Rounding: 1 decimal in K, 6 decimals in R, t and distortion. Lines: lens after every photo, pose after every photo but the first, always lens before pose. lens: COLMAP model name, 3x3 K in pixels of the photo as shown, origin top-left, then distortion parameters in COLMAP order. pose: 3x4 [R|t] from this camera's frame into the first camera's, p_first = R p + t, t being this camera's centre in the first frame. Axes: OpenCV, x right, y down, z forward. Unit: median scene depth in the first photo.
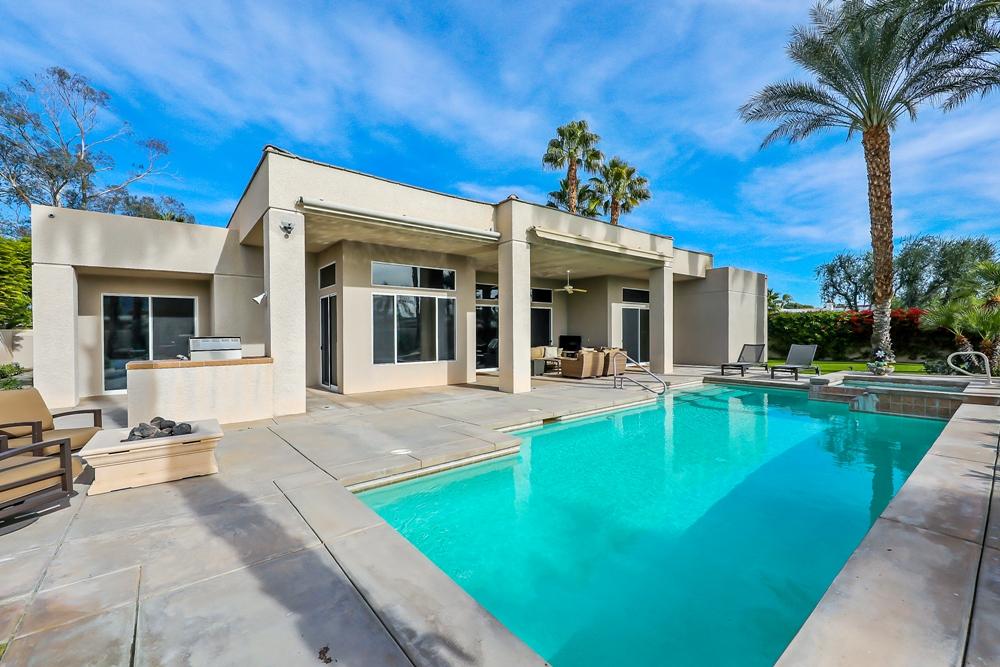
lens RADIAL K [[412.5, 0, 500.0], [0, 412.5, 333.5], [0, 0, 1]] dist [0.000942, 0.000035]
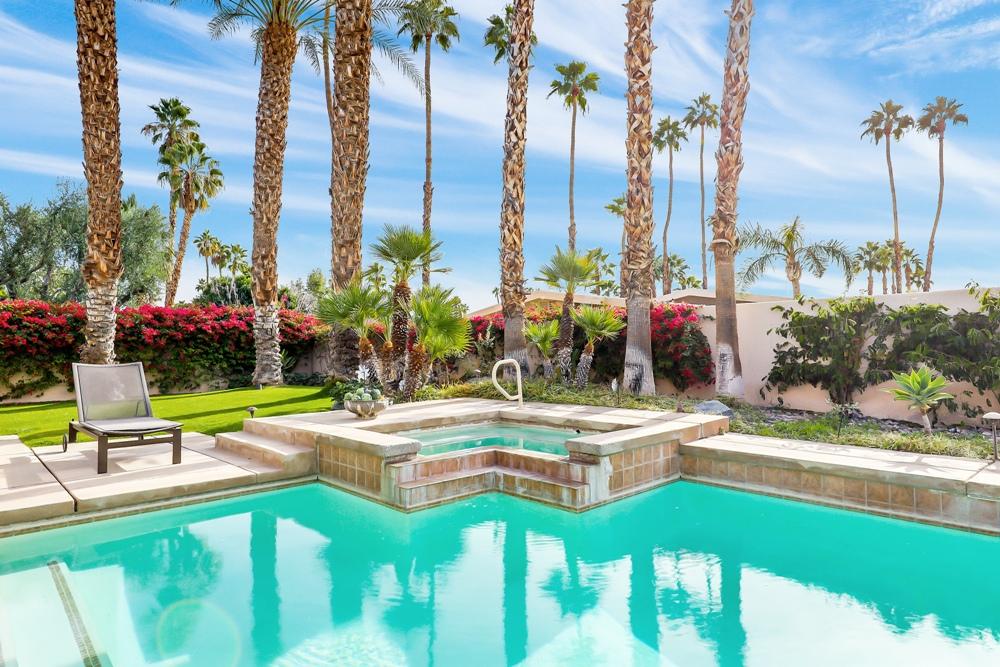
lens RADIAL K [[582.4, 0, 500.0], [0, 582.4, 333.5], [0, 0, 1]] dist [0.023339, 0.001212]
pose [[-0.079185, 0.032499, 0.996330, 0.214654], [0.016747, 0.999371, -0.031268, 0.025402], [-0.996719, 0.014209, -0.079679, 0.782241]]
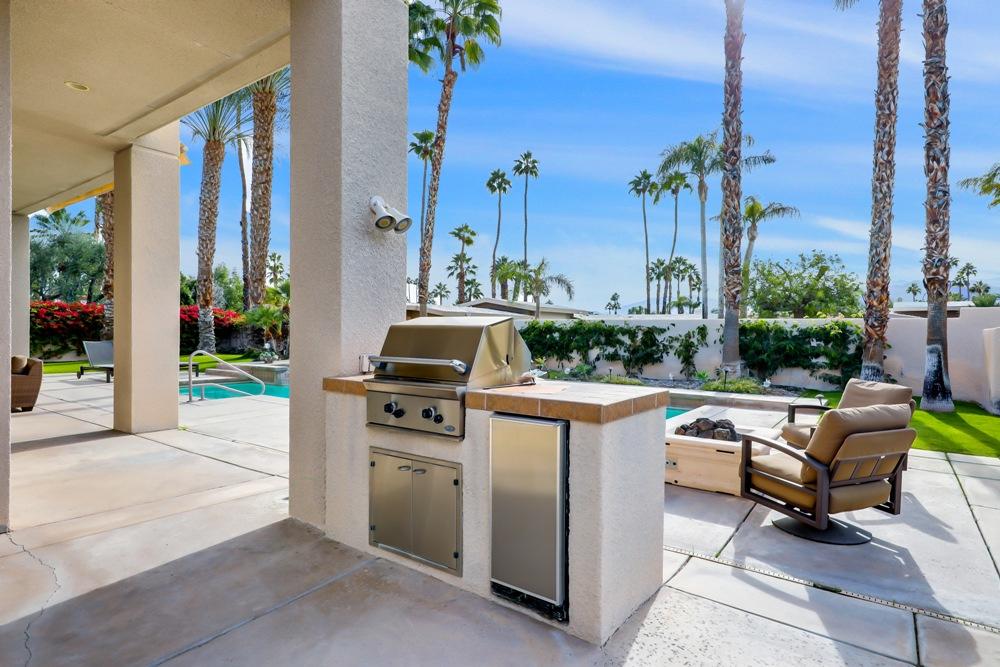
lens RADIAL K [[534.2, 0, 500.0], [0, 534.2, 333.5], [0, 0, 1]] dist [0.026381, -0.000265]
pose [[-0.266469, -0.001786, 0.963842, -0.695820], [-0.003095, 0.999995, 0.000997, 0.008353], [-0.963838, -0.002717, -0.266473, 0.662681]]
